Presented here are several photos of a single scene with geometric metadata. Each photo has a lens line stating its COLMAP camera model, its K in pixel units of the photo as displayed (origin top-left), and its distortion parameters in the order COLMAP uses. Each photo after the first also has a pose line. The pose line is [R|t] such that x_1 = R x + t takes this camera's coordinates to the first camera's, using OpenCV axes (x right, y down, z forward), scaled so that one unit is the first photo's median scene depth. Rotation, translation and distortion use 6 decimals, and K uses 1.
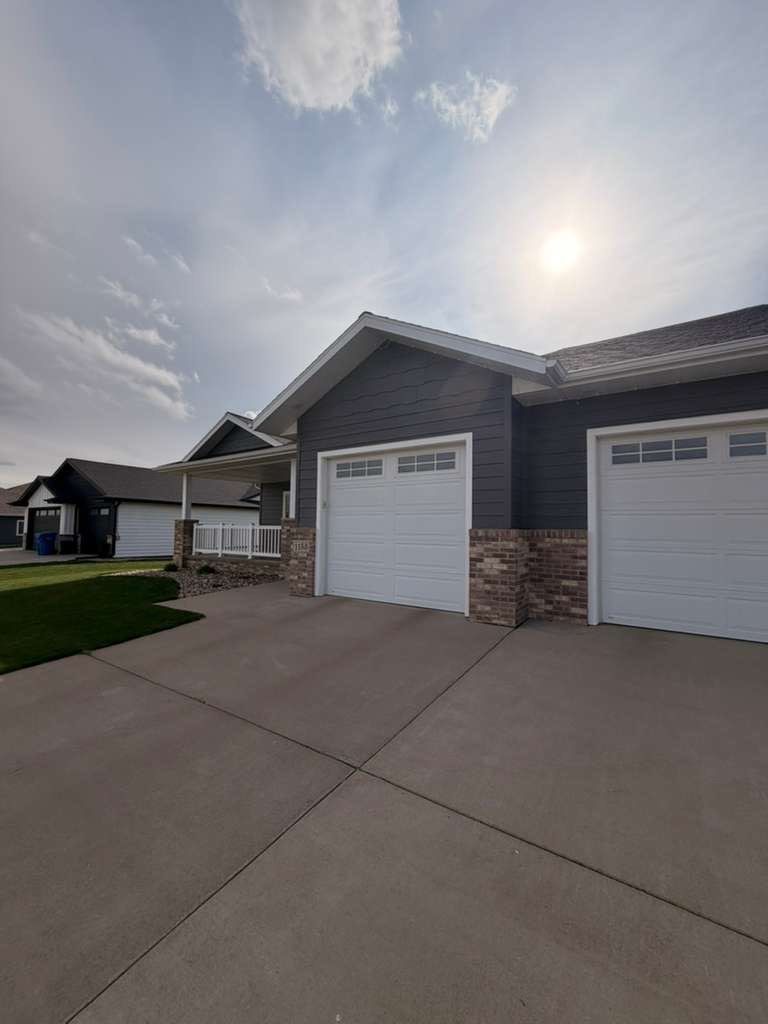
lens RADIAL K [[404.6, 0, 387.8], [0, 404.6, 511.4], [0, 0, 1]] dist [-0.001454, -0.000094]
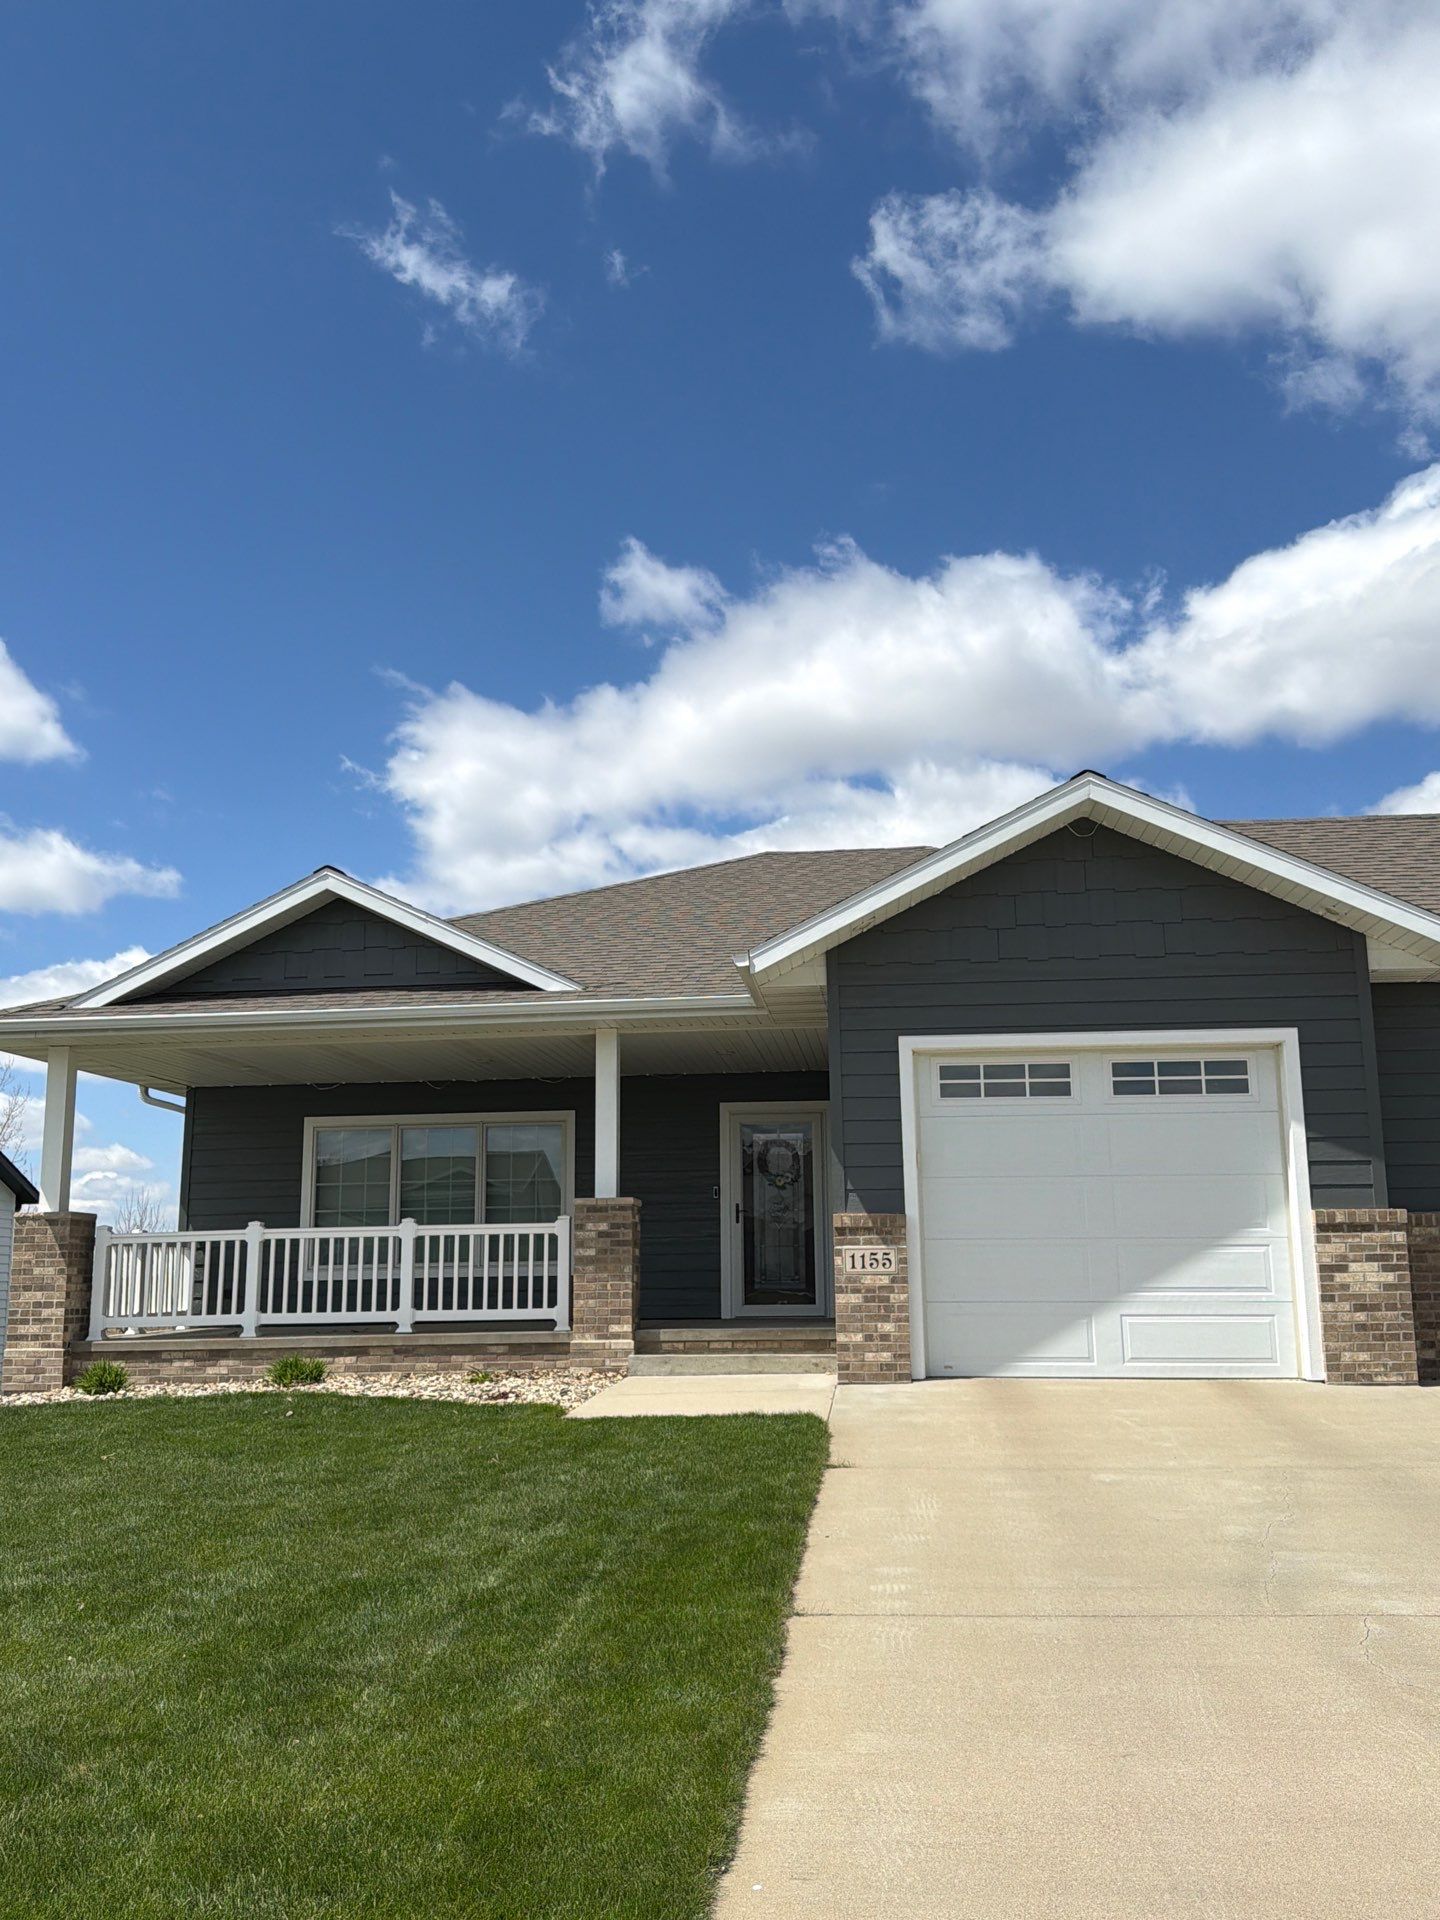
lens RADIAL K [[1760.8, 0, 720.0], [0, 1760.8, 960.0], [0, 0, 1]] dist [0.213289, -0.506647]
pose [[0.884326, 0.062013, 0.462734, -1.589709], [0.001044, 0.990874, -0.134786, 0.034207], [-0.466870, 0.119678, 0.876191, -0.740704]]
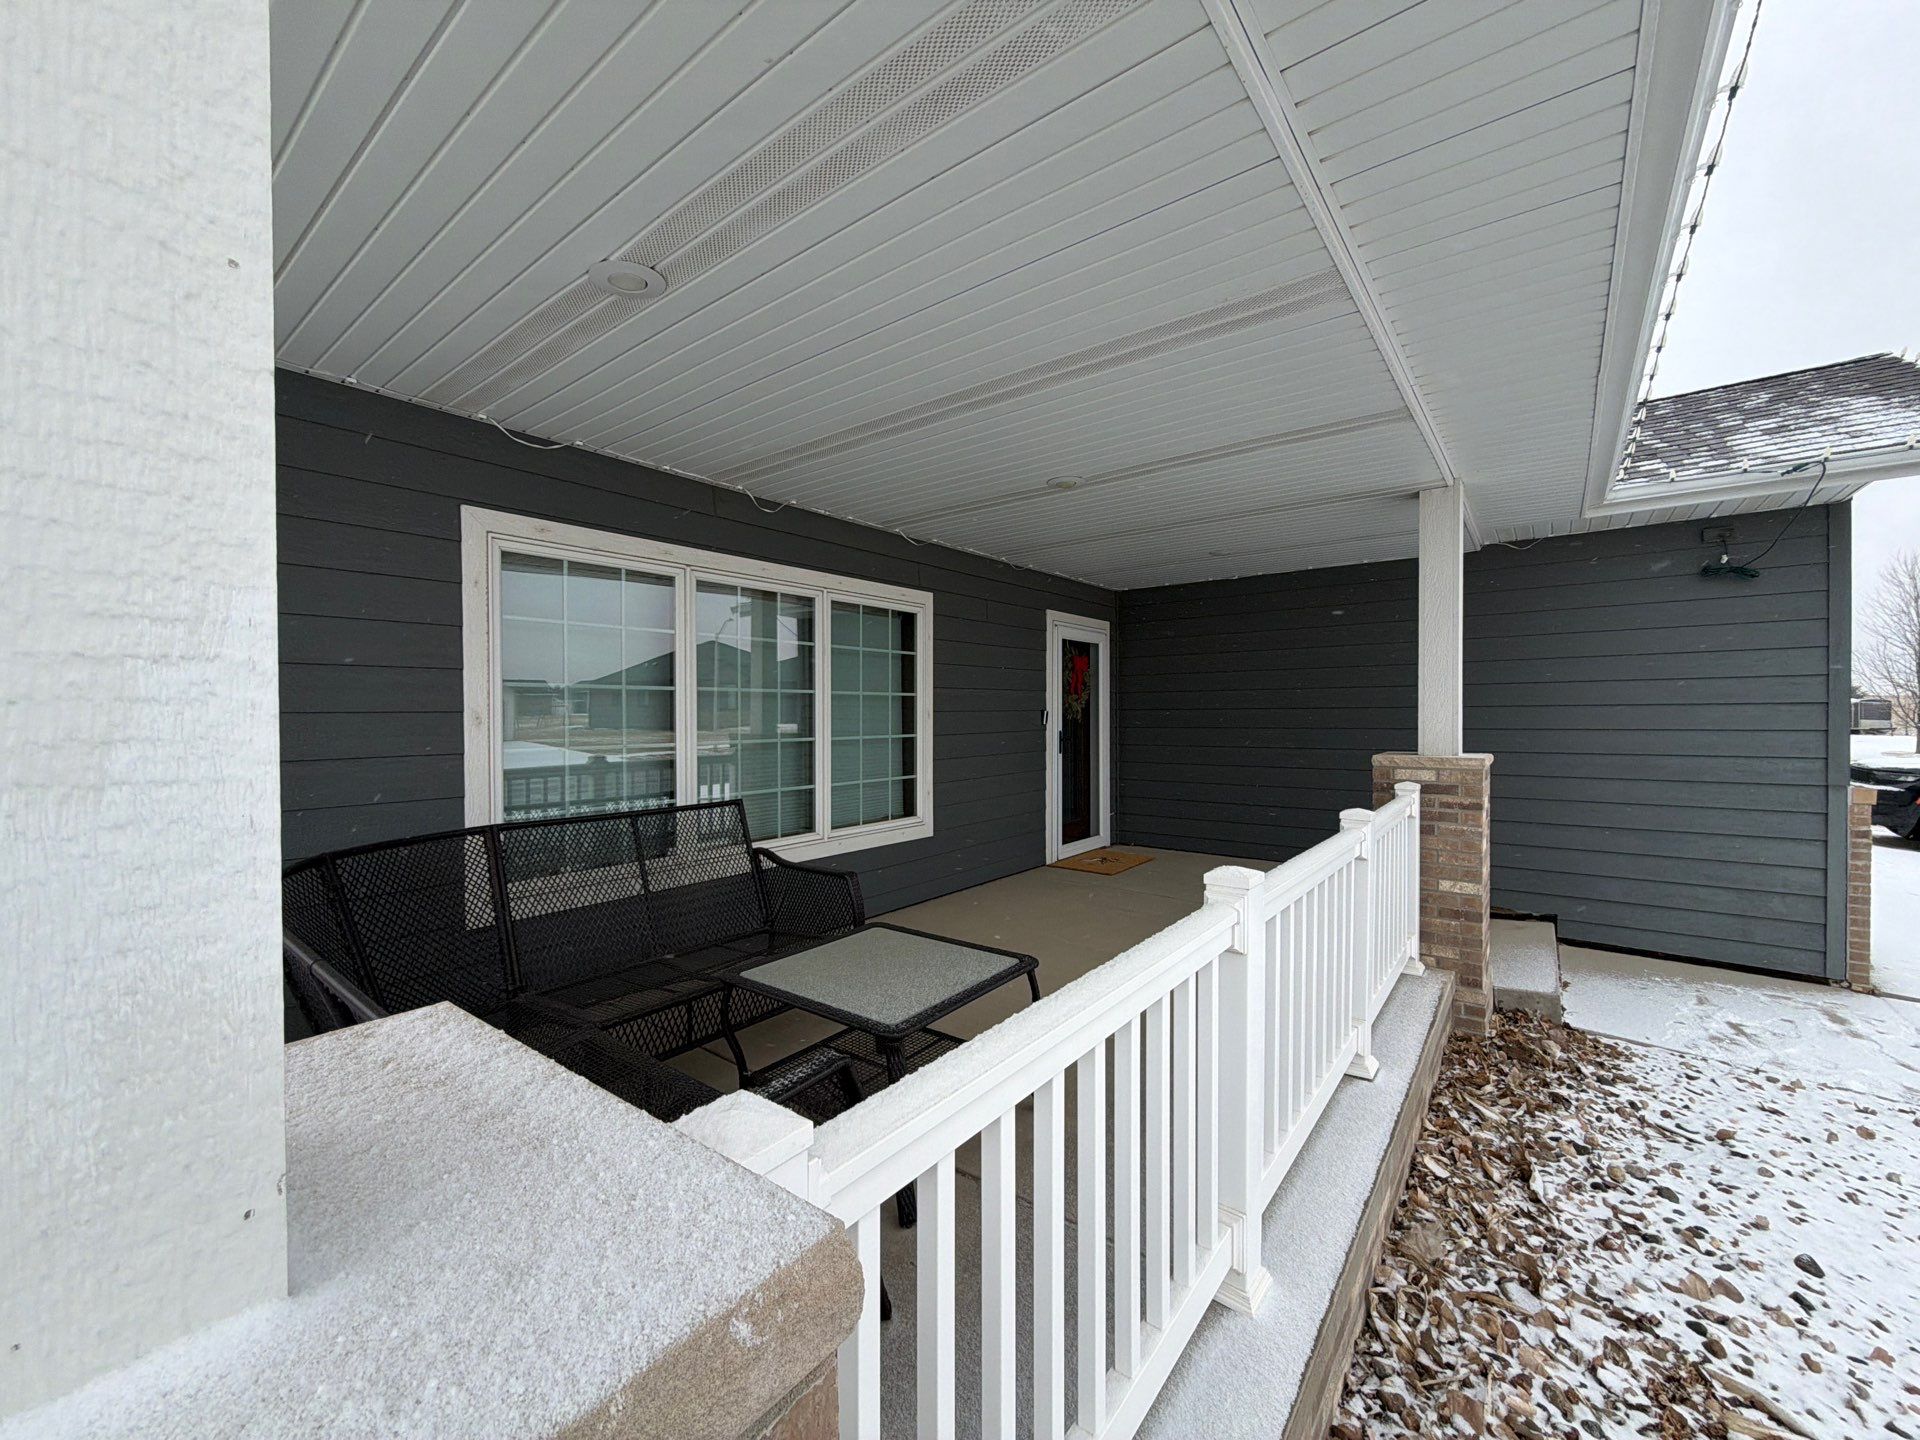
lens RADIAL K [[768.1, 0, 960.0], [0, 768.1, 720.0], [0, 0, 1]] dist [0.003161, 0.000123]
pose [[0.069847, -0.027024, 0.997192, -1.231618], [-0.042468, 0.998646, 0.030038, -0.006630], [-0.996653, -0.044447, 0.068605, 2.280763]]
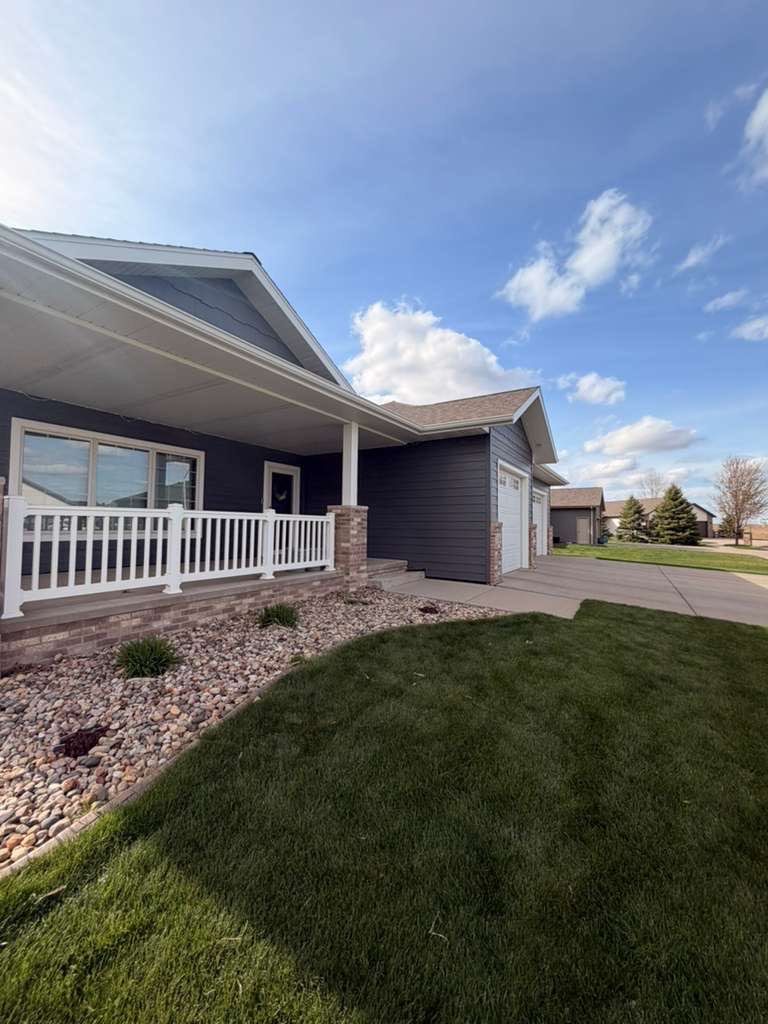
lens RADIAL K [[404.6, 0, 387.8], [0, 404.6, 511.4], [0, 0, 1]] dist [-0.001454, -0.000094]
pose [[-0.052153, 0.019797, 0.998443, -1.736545], [-0.060897, 0.997880, -0.022966, 0.071272], [-0.996781, -0.062000, -0.050837, 1.790873]]
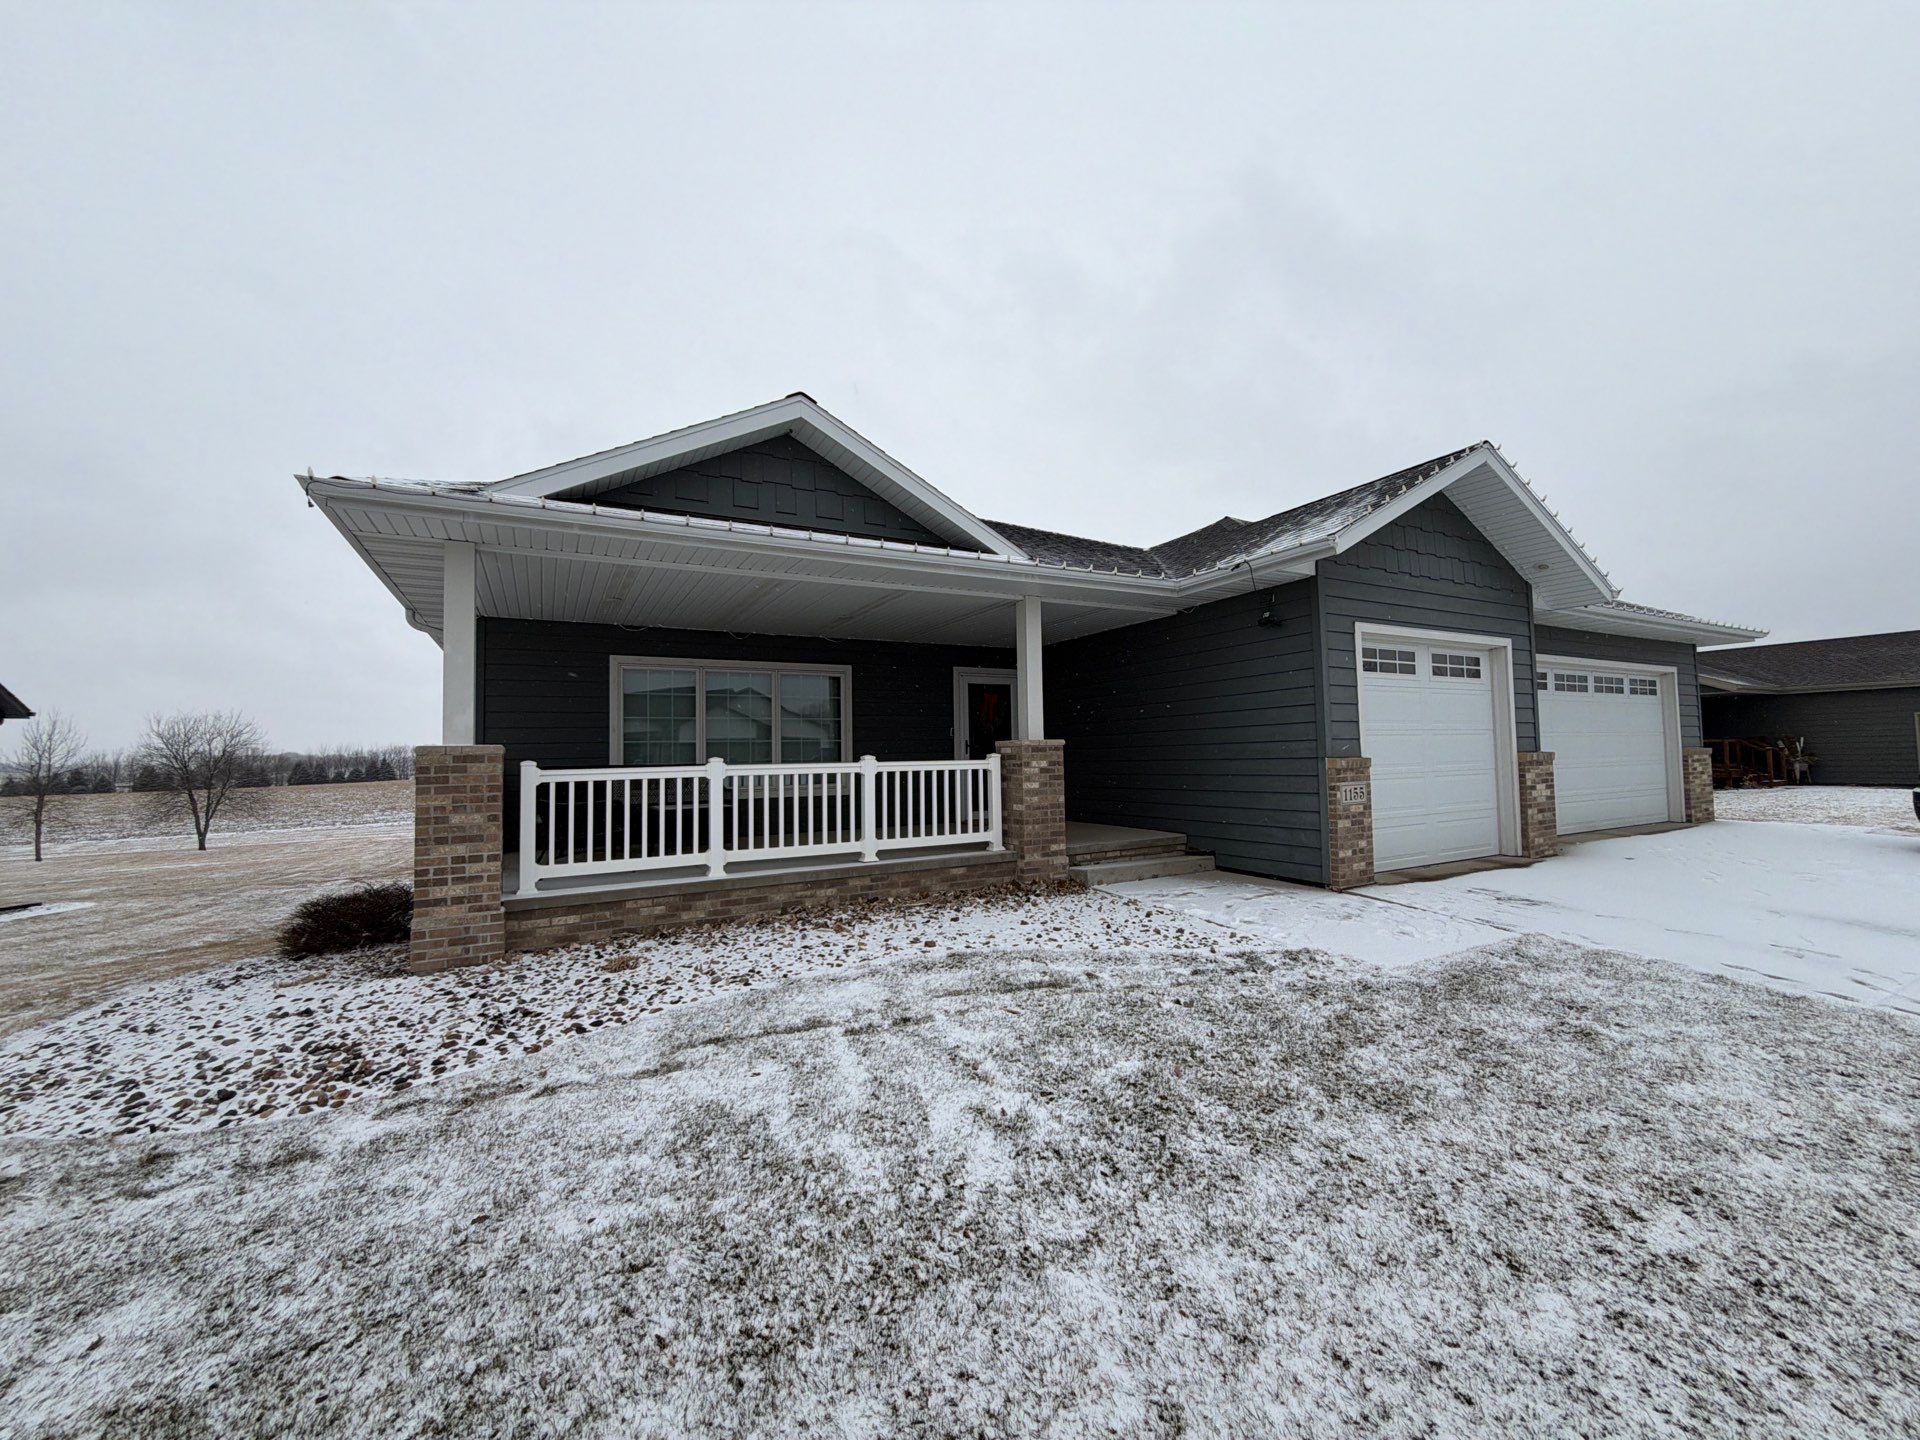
lens RADIAL K [[764.3, 0, 963.1], [0, 764.3, 721.8], [0, 0, 1]] dist [-0.001035, 0.000056]
pose [[0.456119, 0.017607, 0.889745, -1.765648], [-0.015779, 0.999807, -0.011696, 0.015619], [-0.889779, -0.008704, 0.456308, 1.305879]]
